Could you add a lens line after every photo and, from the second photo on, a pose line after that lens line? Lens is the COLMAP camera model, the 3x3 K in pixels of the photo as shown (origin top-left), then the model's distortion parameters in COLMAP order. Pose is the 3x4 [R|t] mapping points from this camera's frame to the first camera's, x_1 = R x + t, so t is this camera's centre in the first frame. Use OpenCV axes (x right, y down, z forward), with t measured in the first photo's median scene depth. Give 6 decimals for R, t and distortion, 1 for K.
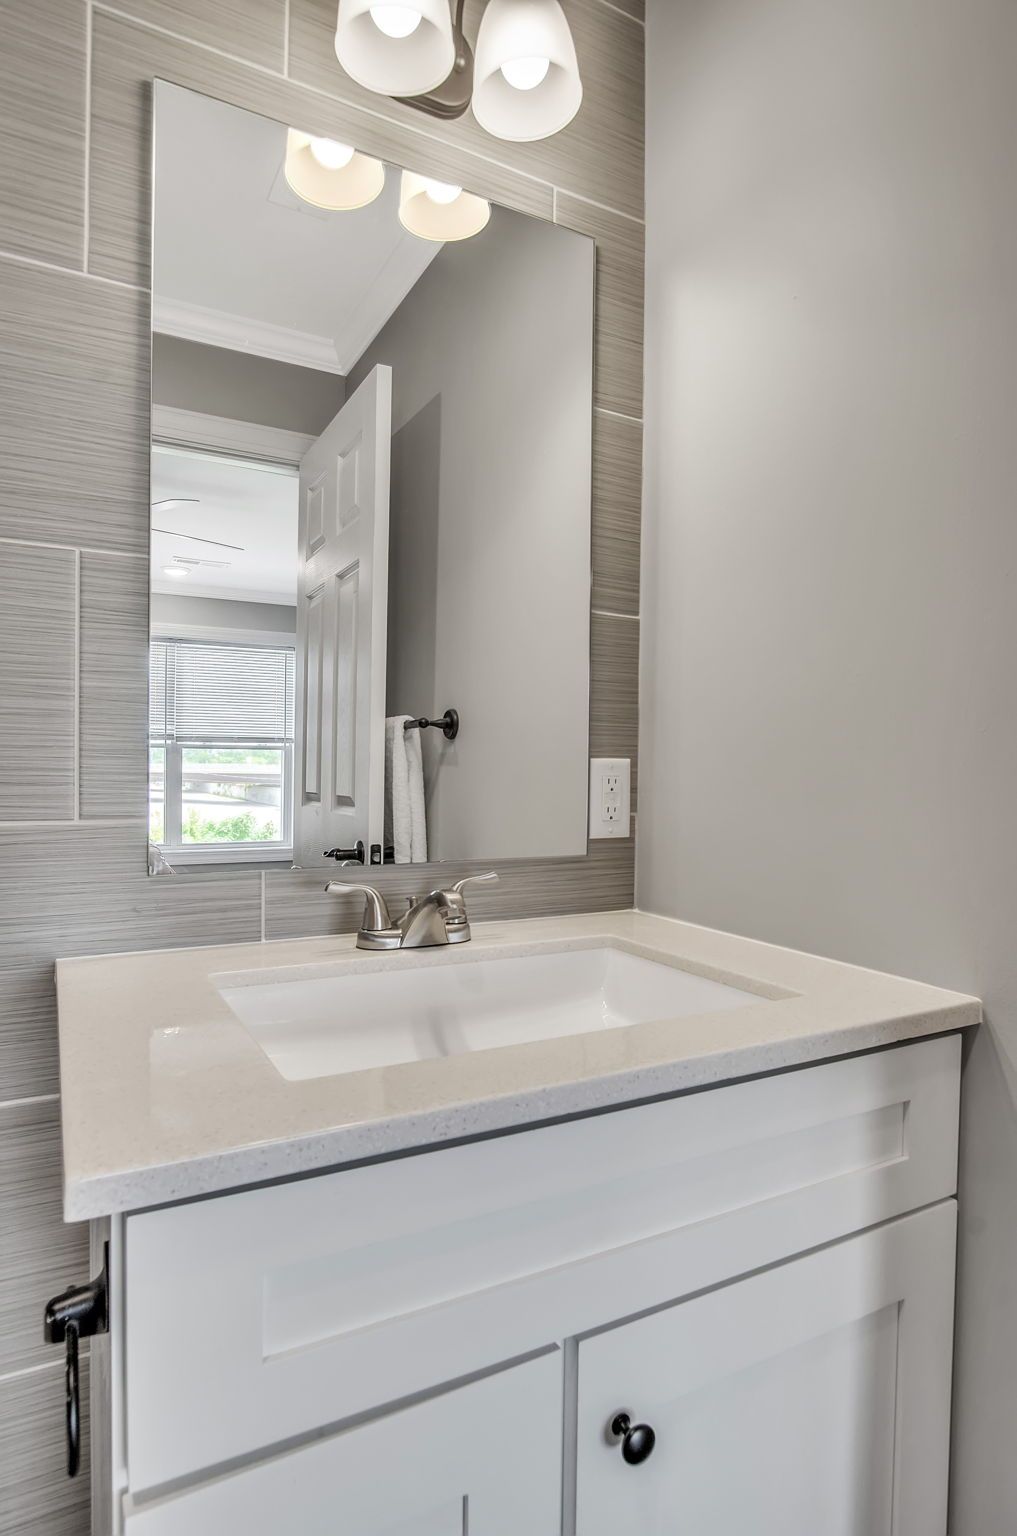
lens RADIAL K [[862.2, 0, 521.0], [0, 862.2, 789.5], [0, 0, 1]] dist [-0.023262, 0.008154]
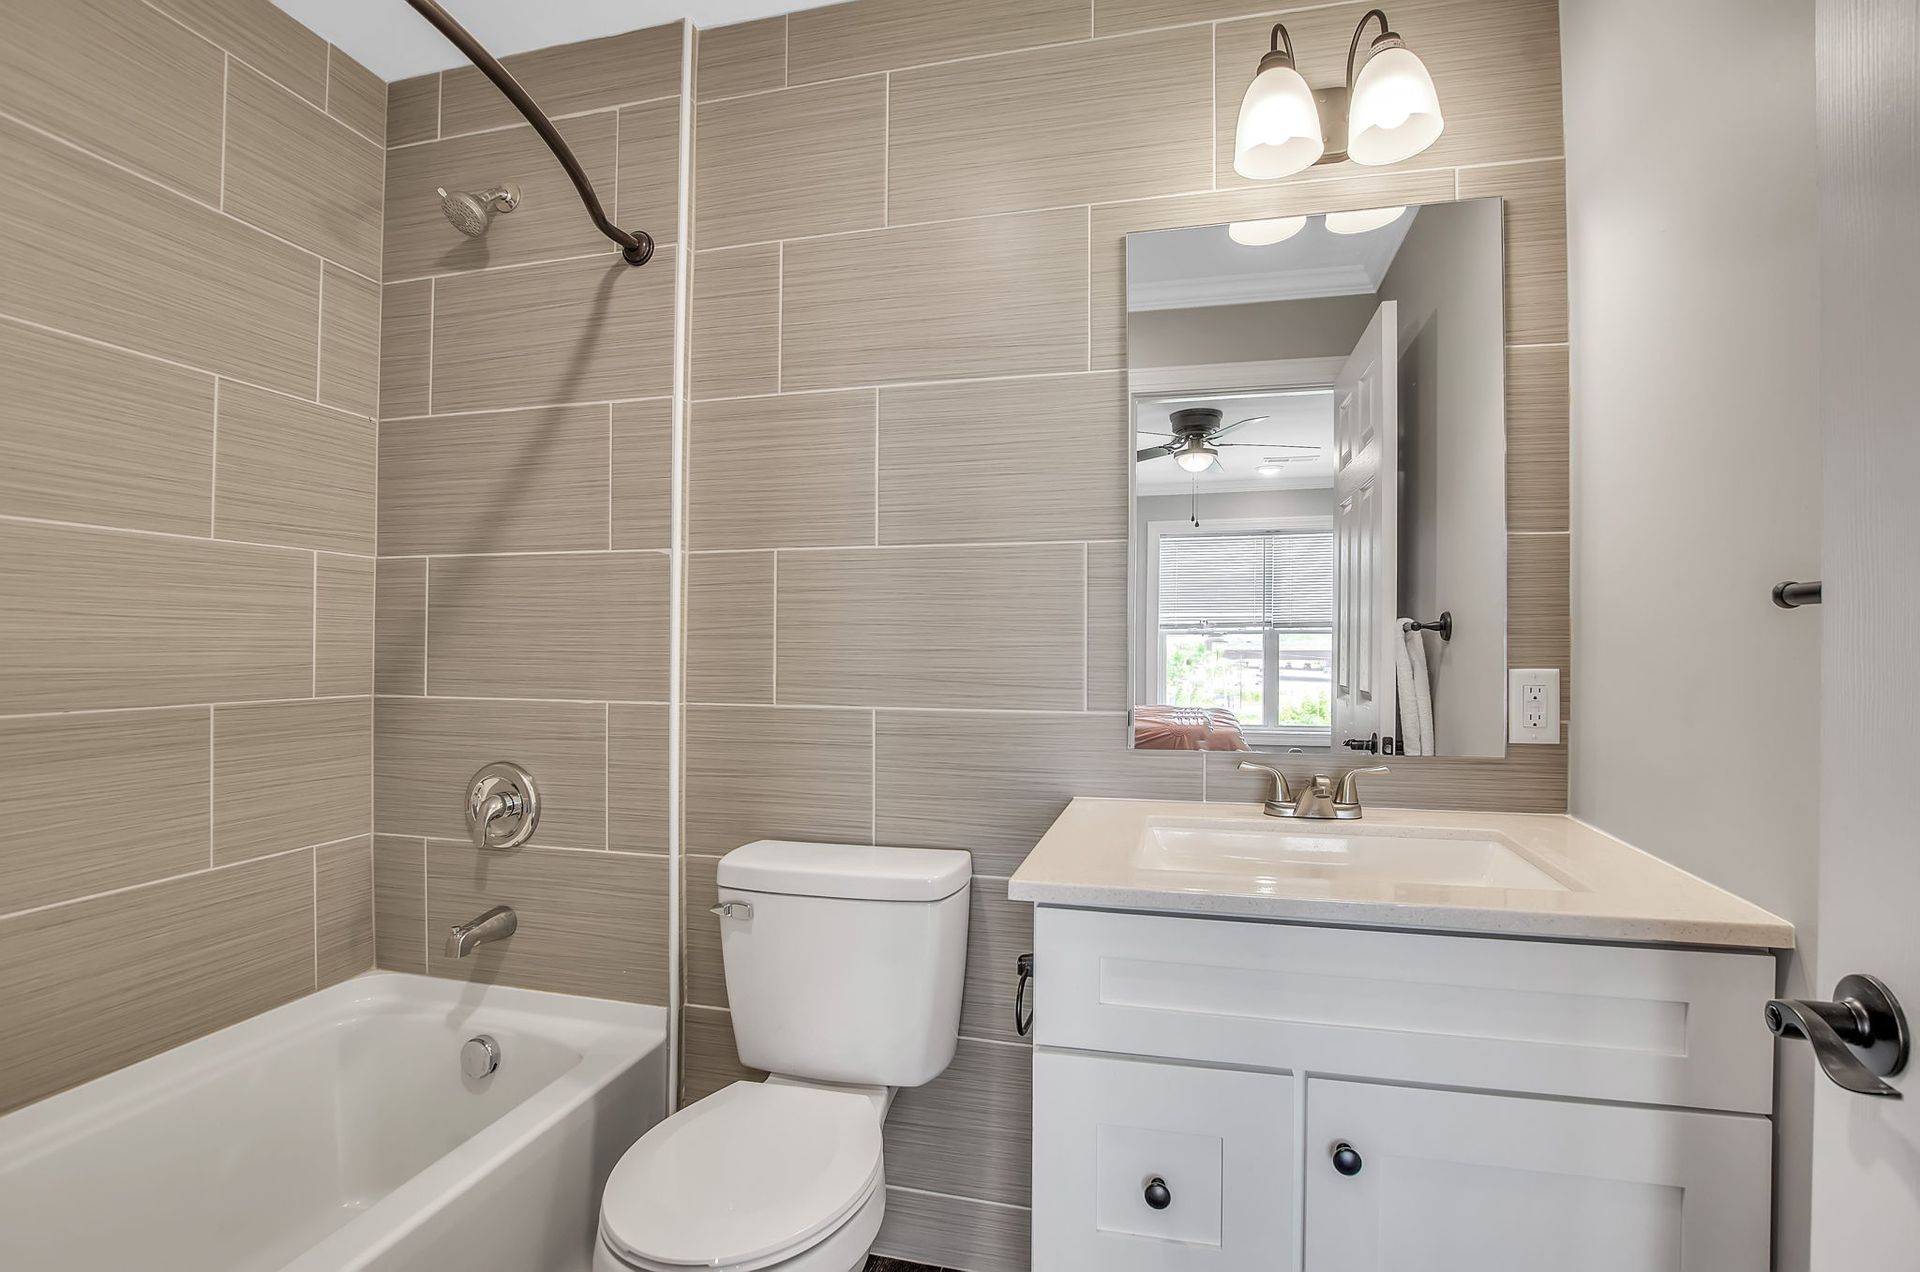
lens RADIAL K [[879.8, 0, 969.5], [0, 879.8, 638.7], [0, 0, 1]] dist [-0.029144, 0.000140]
pose [[0.733595, -0.015343, -0.679414, 0.322521], [-0.008091, 0.999477, -0.031308, -0.033930], [0.679539, 0.028465, 0.733087, -0.259033]]
